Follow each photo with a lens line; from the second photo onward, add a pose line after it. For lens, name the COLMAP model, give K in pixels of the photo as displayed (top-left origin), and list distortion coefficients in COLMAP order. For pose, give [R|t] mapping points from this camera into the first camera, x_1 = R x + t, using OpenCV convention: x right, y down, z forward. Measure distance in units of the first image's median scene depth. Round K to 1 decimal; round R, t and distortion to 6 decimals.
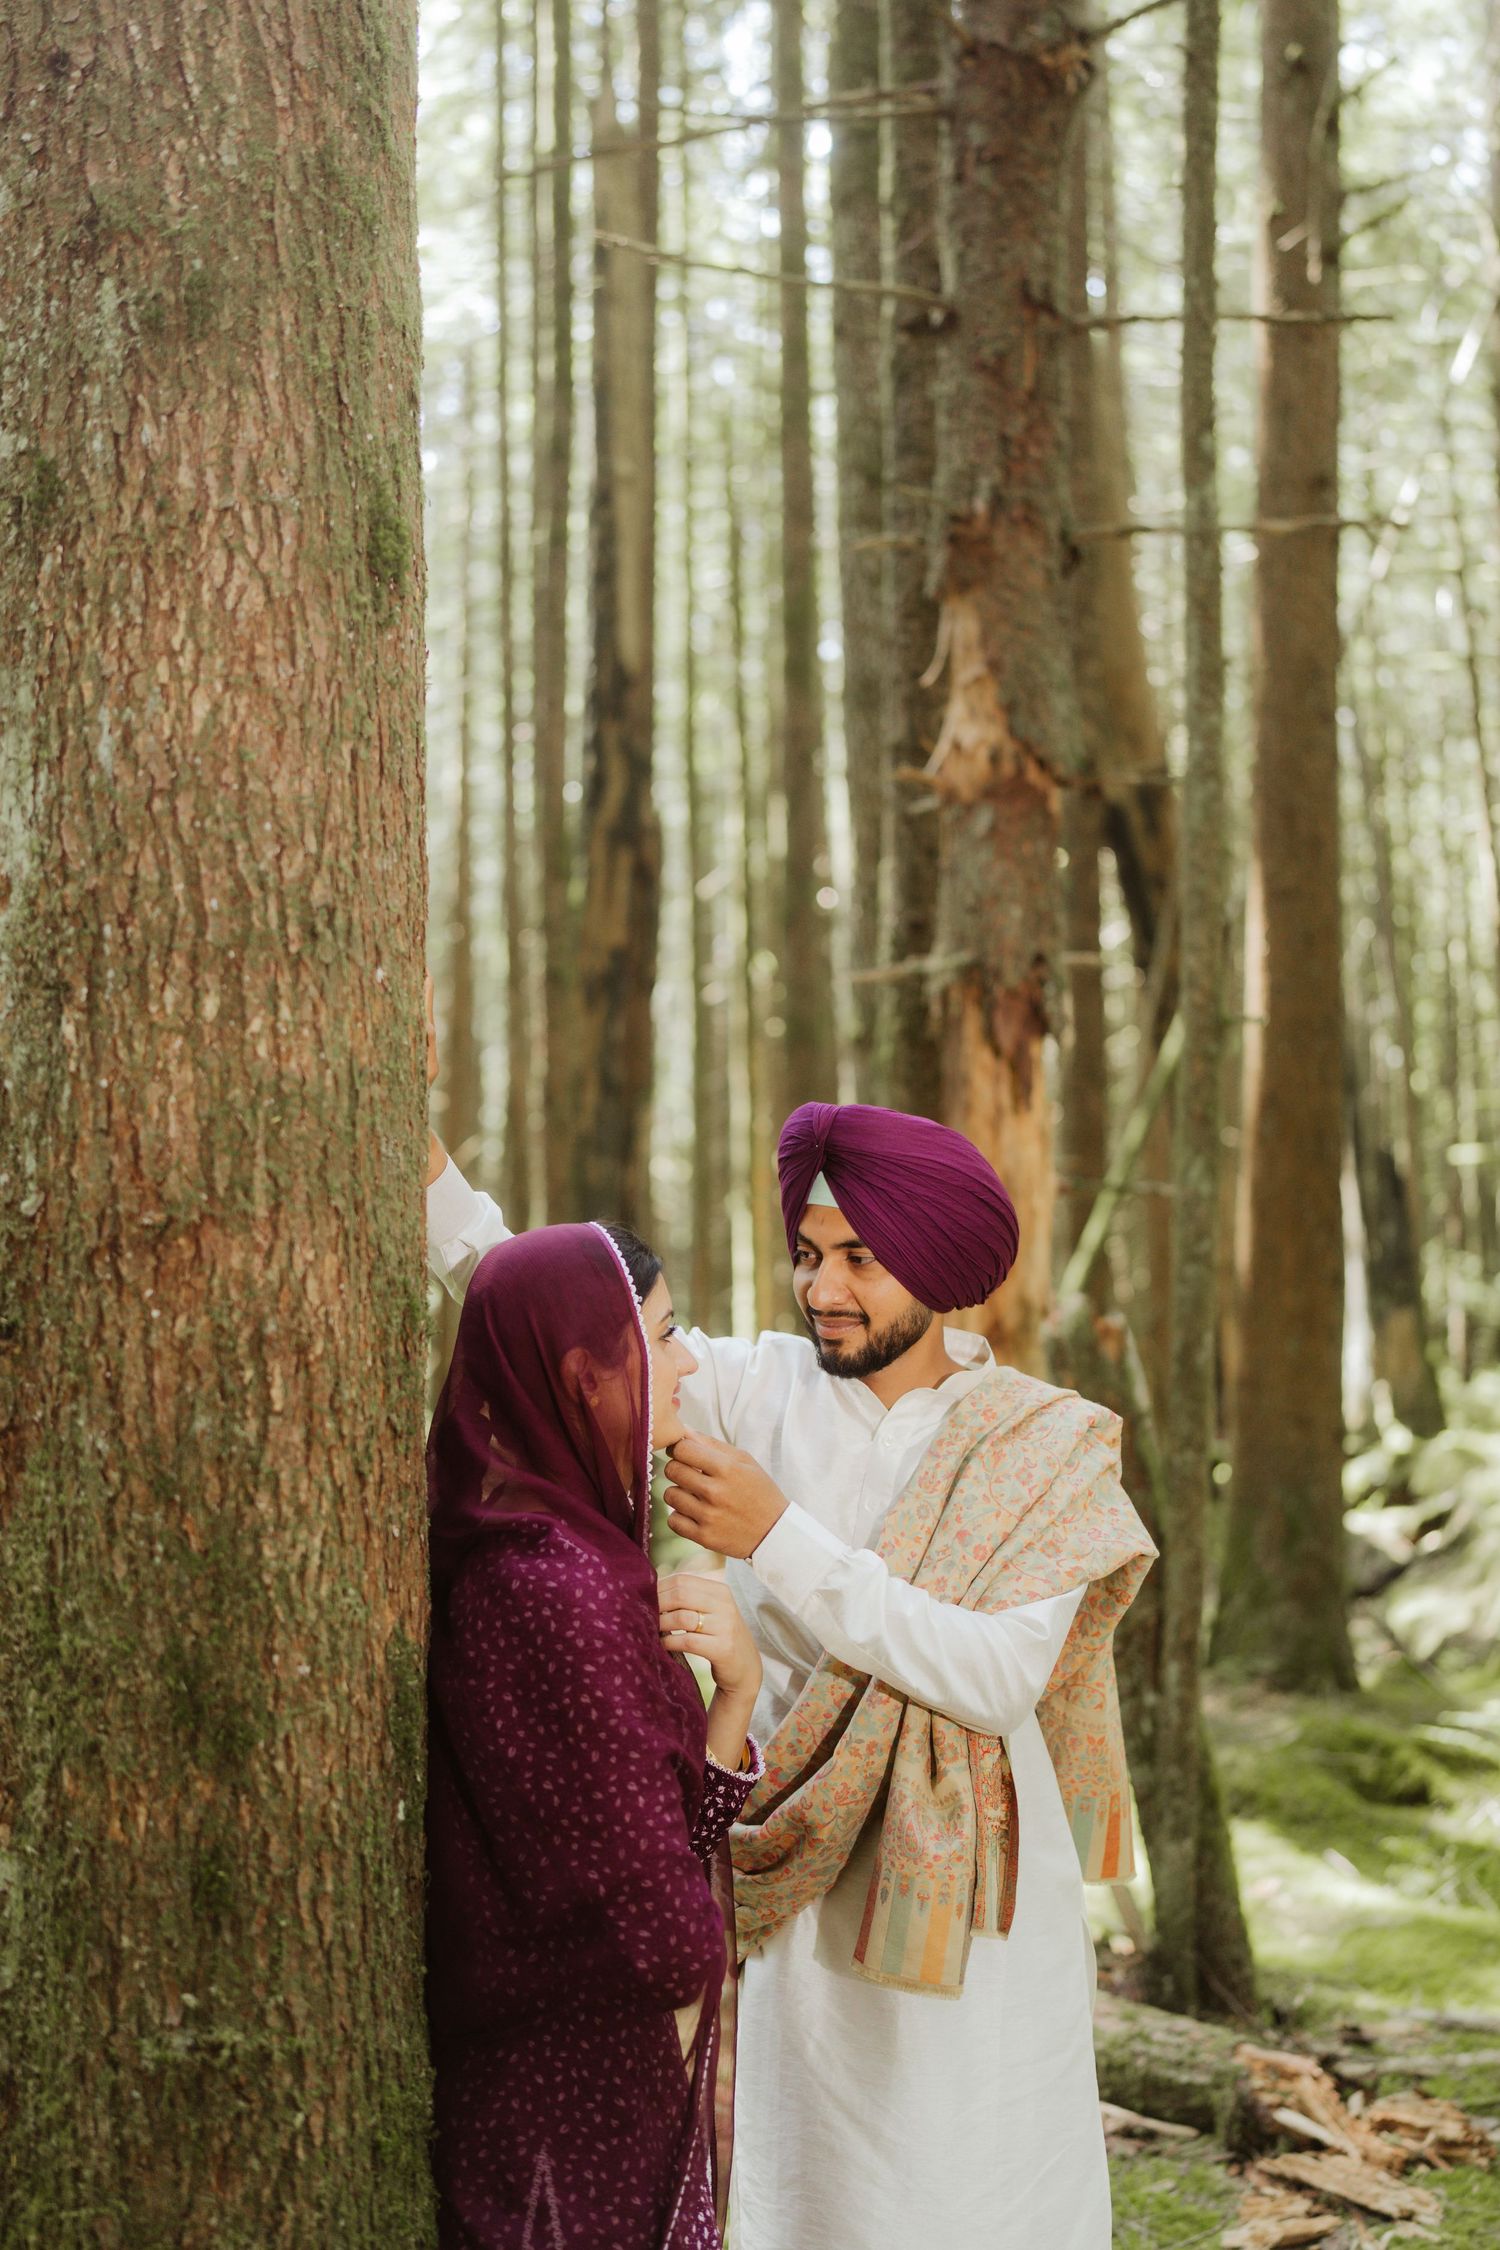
lens RADIAL K [[2222.3, 0, 689.0], [0, 2222.3, 1099.7], [0, 0, 1]] dist [-0.000796, 0.000000]
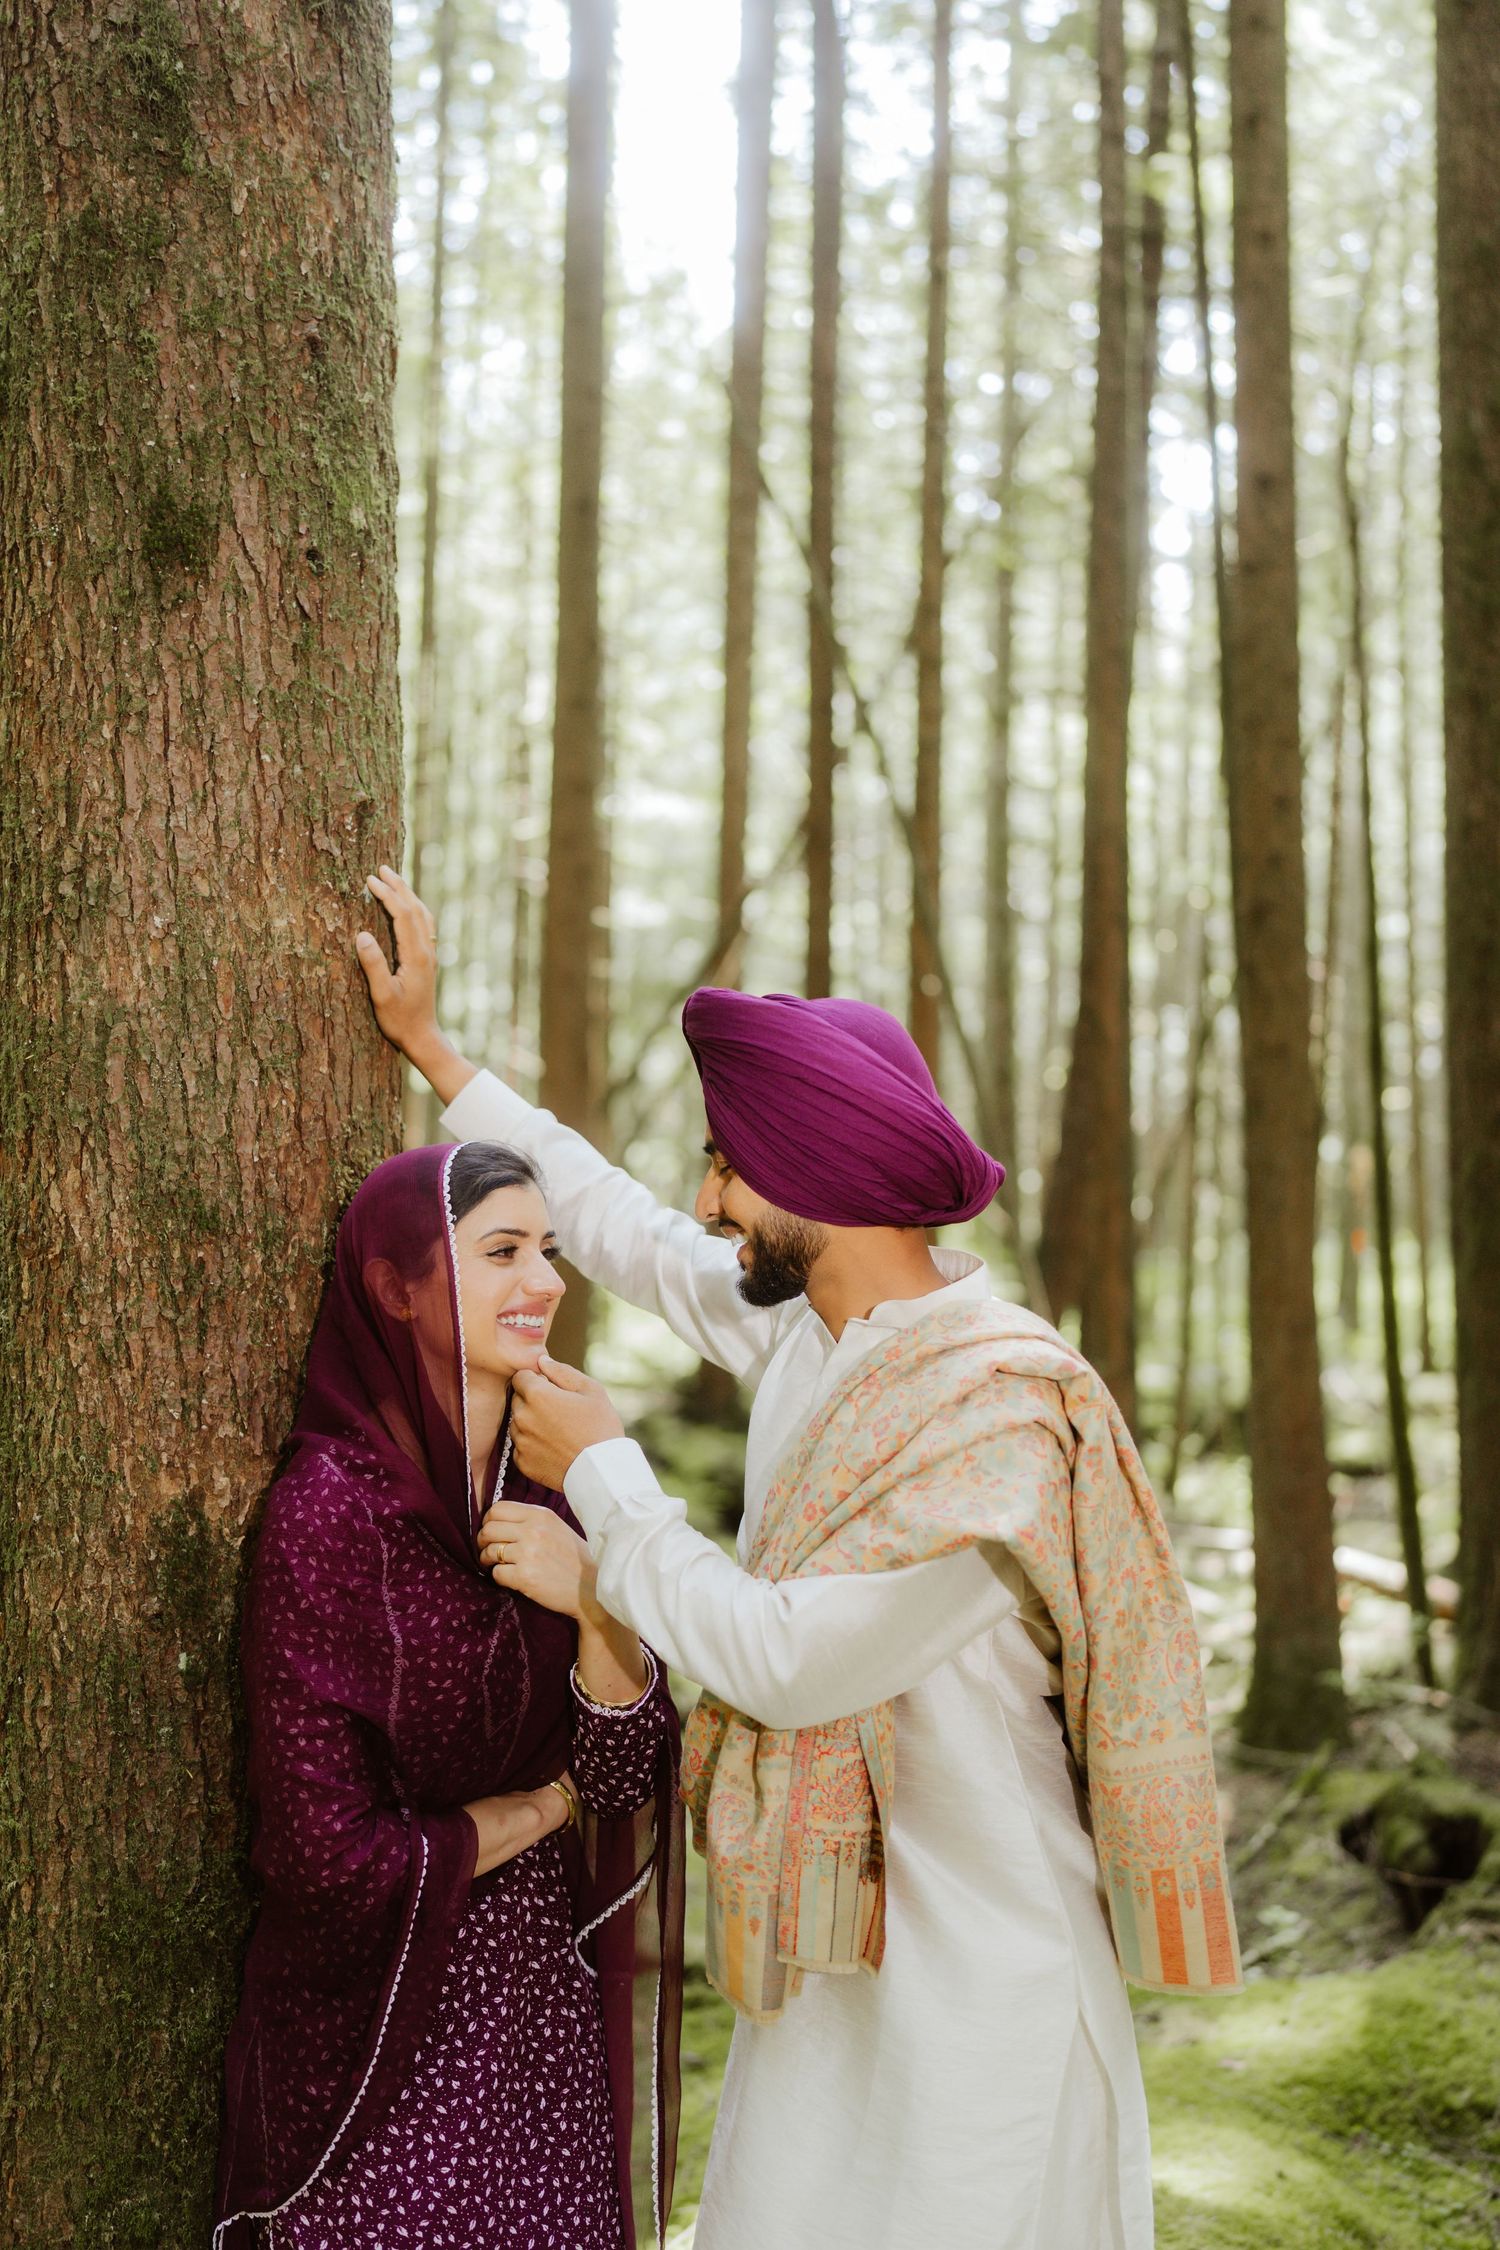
lens RADIAL K [[2222.3, 0, 682.8], [0, 2222.3, 1145.3], [0, 0, 1]] dist [-0.000796, 0.000000]
pose [[0.529391, -0.027792, -0.847923, 1.003180], [0.056014, 0.998427, 0.002247, 0.072841], [0.846527, -0.048685, 0.530115, 0.658422]]
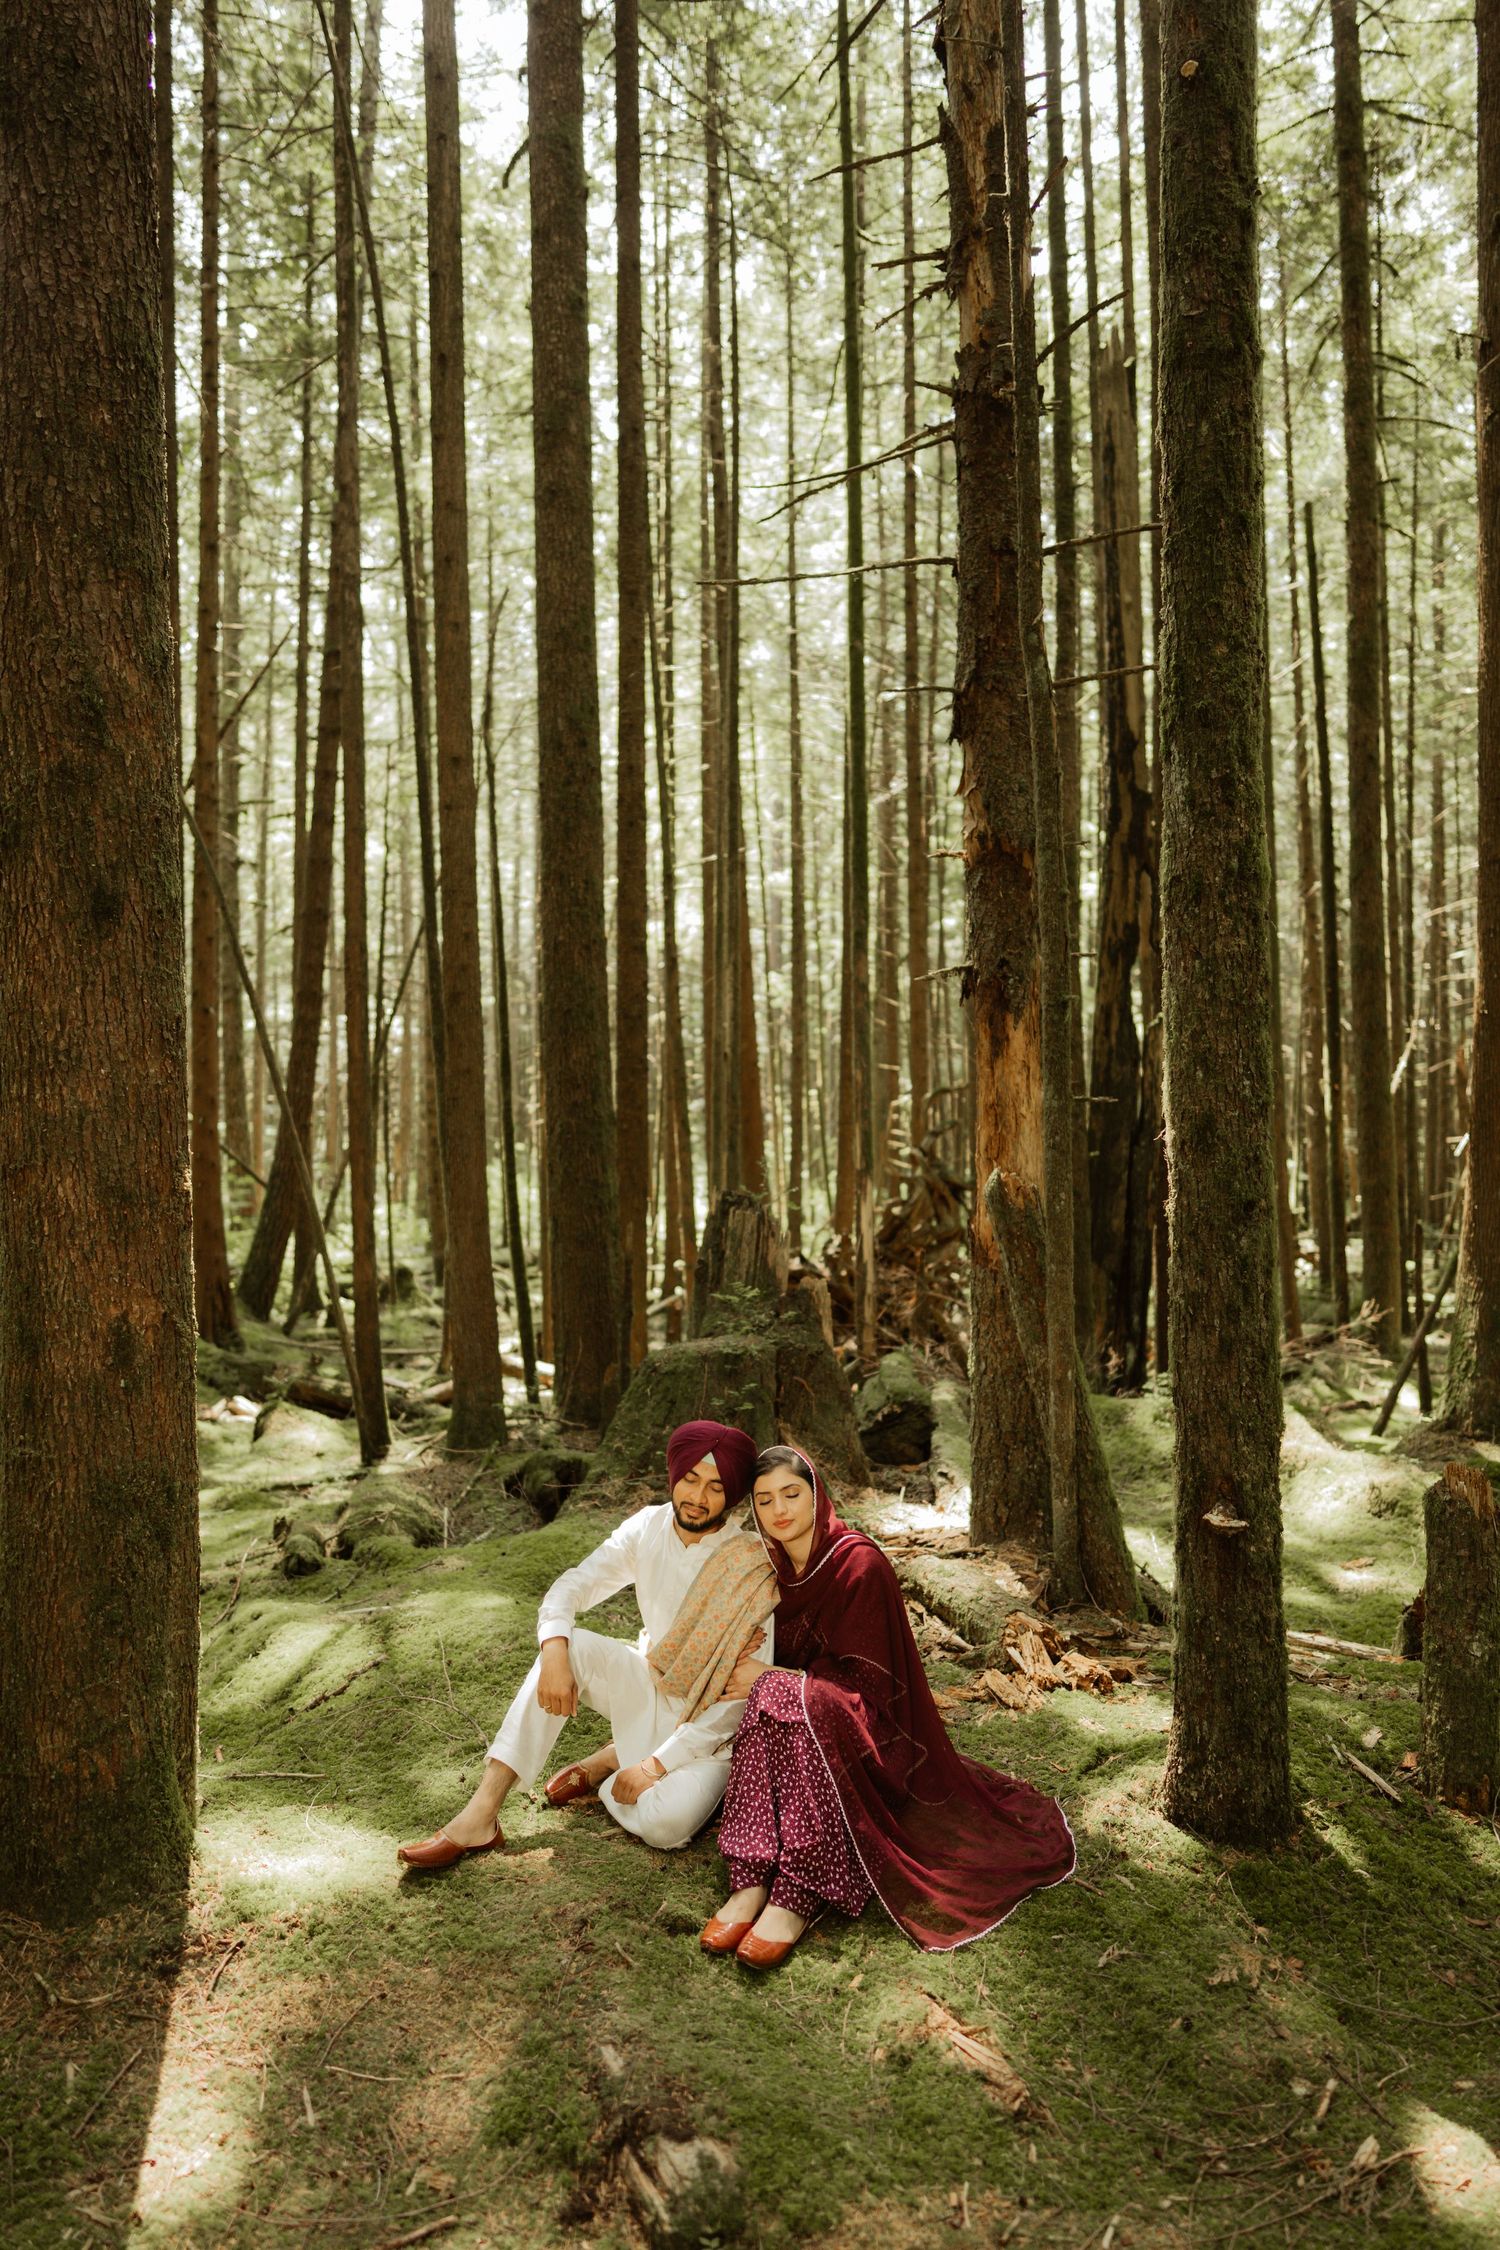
lens RADIAL K [[1529.0, 0, 744.4], [0, 1529.0, 1128.8], [0, 0, 1]] dist [0.005109, -0.006638]
pose [[0.861217, -0.018964, -0.507884, 1.520857], [0.051672, 0.997393, 0.050379, -0.043438], [0.505605, -0.069631, 0.859951, -0.194753]]
